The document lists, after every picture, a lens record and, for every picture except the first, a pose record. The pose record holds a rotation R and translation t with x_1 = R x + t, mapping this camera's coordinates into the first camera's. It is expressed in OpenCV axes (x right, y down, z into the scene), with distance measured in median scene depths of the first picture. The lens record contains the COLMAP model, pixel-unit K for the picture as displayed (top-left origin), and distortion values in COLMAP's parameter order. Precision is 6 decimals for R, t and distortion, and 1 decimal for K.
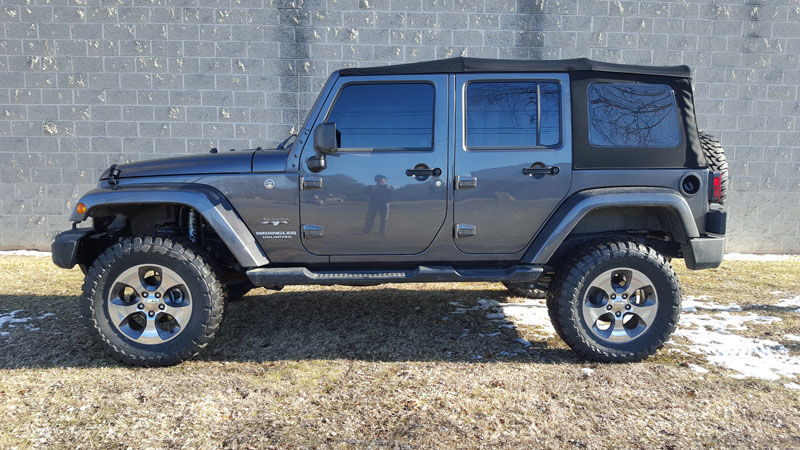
lens RADIAL K [[605.3, 0, 400.0], [0, 605.3, 225.0], [0, 0, 1]] dist [0.104230, -0.234628]
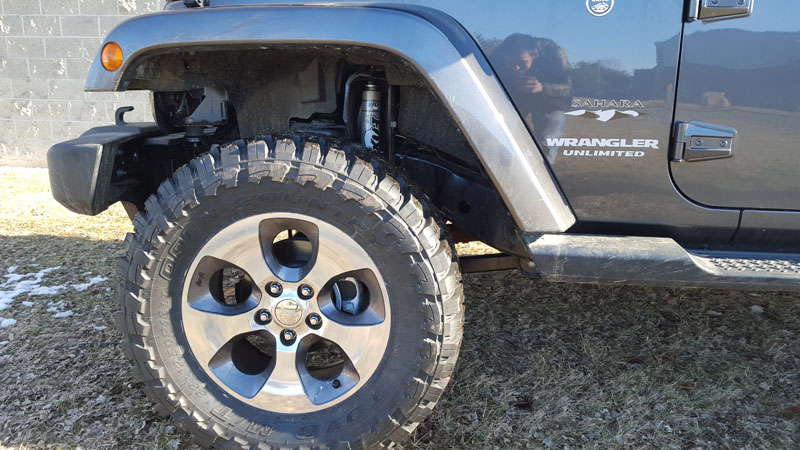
lens RADIAL K [[610.7, 0, 400.0], [0, 610.7, 225.0], [0, 0, 1]] dist [0.252681, -0.586637]
pose [[0.988122, 0.048536, -0.145807, -0.278186], [-0.032254, 0.993181, 0.112028, 0.025571], [0.150250, -0.105995, 0.982950, 0.621301]]
